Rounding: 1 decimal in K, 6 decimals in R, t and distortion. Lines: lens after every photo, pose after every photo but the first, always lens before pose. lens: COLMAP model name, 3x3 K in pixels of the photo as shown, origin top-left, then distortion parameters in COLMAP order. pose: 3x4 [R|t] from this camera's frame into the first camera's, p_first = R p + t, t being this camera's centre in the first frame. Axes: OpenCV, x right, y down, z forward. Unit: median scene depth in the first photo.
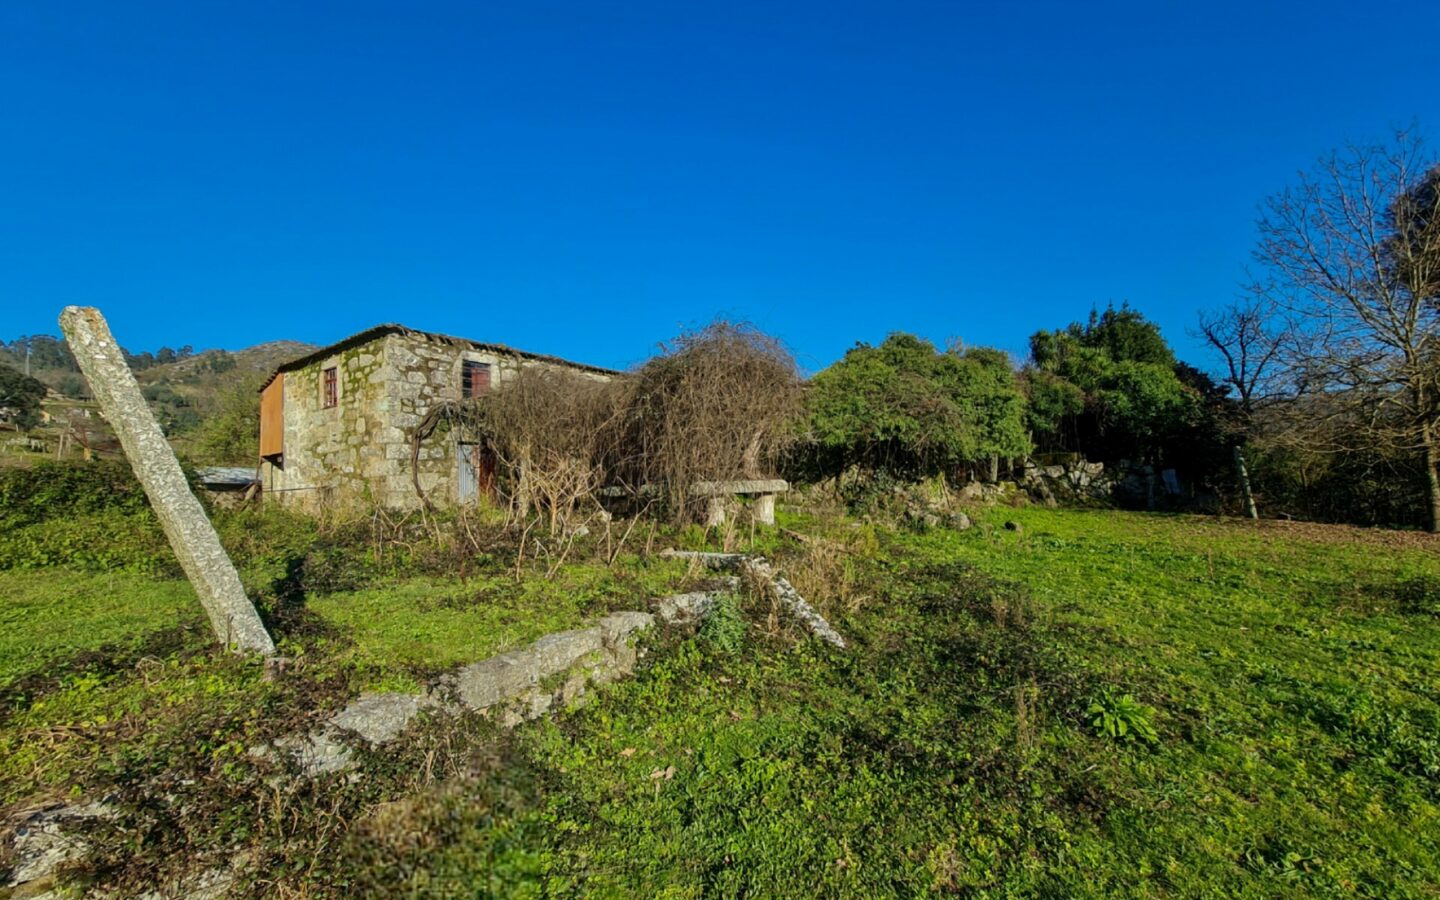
lens RADIAL K [[594.7, 0, 720.0], [0, 594.7, 450.0], [0, 0, 1]] dist [-0.001519, 0.004256]
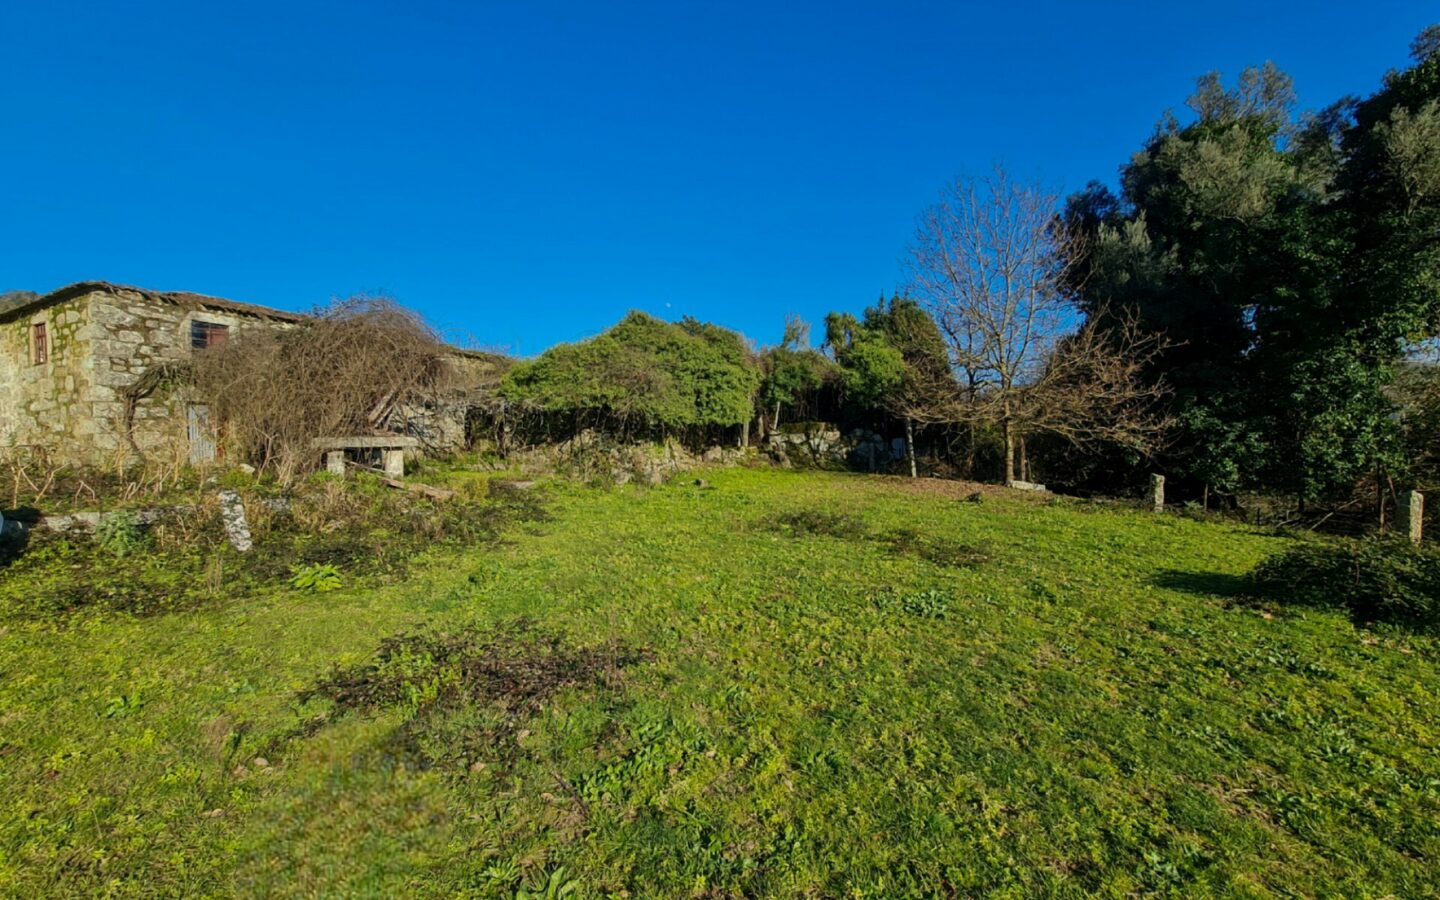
lens RADIAL K [[594.7, 0, 720.0], [0, 594.7, 450.0], [0, 0, 1]] dist [-0.001519, 0.004256]
pose [[0.989053, 0.006902, 0.147397, 0.311519], [-0.014314, 0.998682, 0.049288, 0.005215], [-0.146863, -0.050858, 0.987849, -0.142223]]
